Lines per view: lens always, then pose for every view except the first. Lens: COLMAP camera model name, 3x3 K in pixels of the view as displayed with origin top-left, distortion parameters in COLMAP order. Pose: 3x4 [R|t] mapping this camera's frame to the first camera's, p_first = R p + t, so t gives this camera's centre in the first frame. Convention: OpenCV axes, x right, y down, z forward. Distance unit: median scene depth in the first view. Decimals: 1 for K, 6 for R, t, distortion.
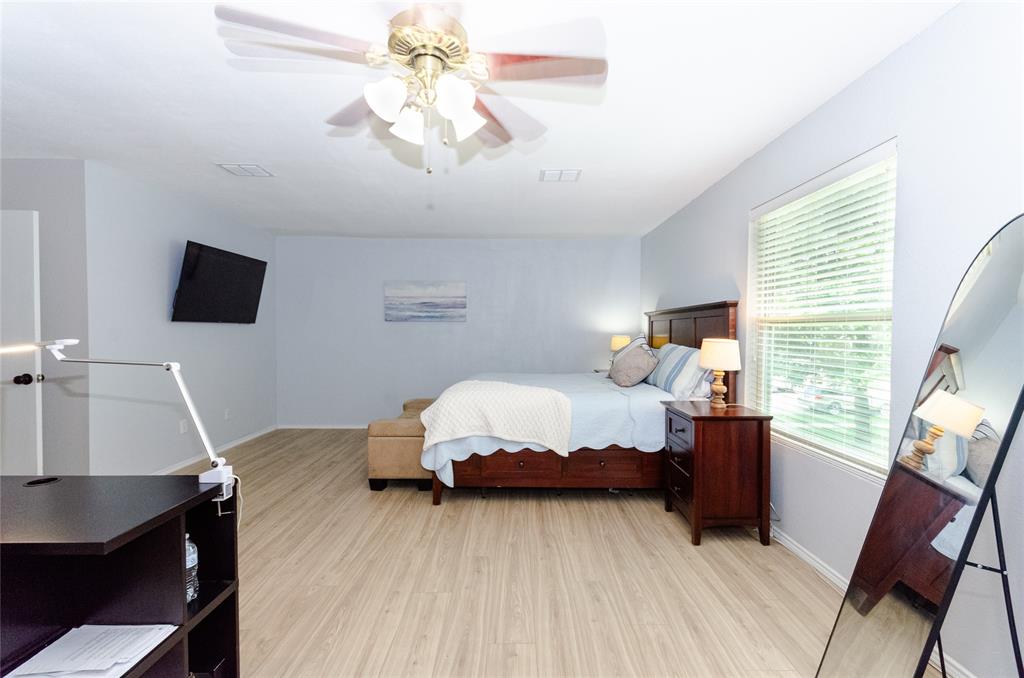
lens RADIAL K [[459.6, 0, 512.9], [0, 459.6, 338.5], [0, 0, 1]] dist [0.001739, 0.000495]
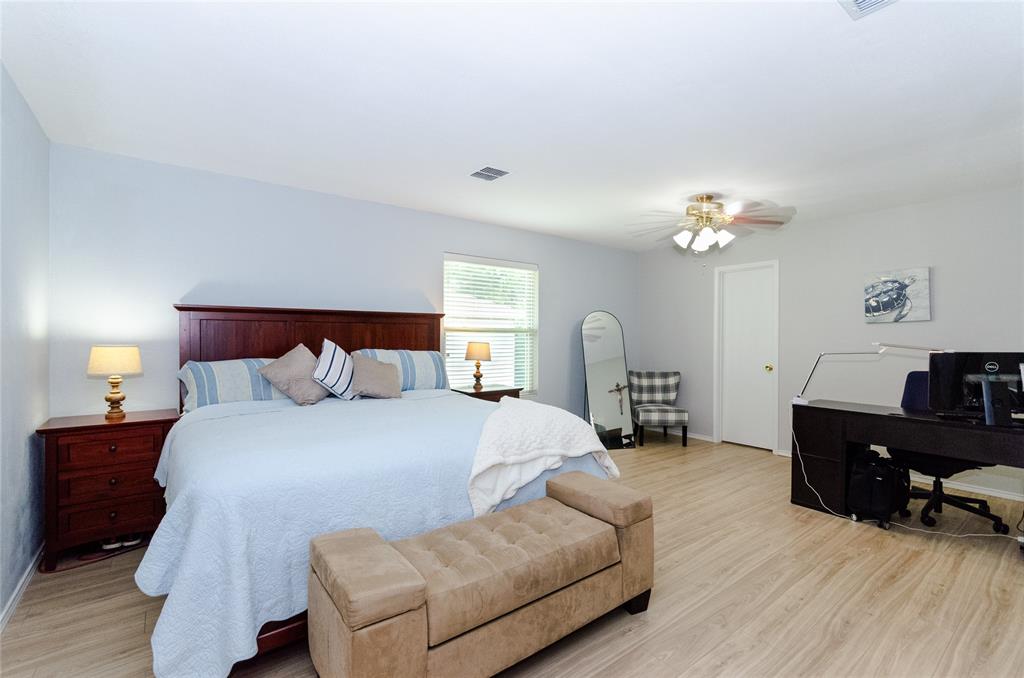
lens RADIAL K [[459.6, 0, 511.4], [0, 459.6, 340.5], [0, 0, 1]] dist [0.001739, 0.000495]
pose [[-0.610467, -0.001573, 0.792040, -0.890886], [0.007975, 0.999935, 0.008133, -0.029972], [-0.792002, 0.011281, -0.610415, 1.987636]]
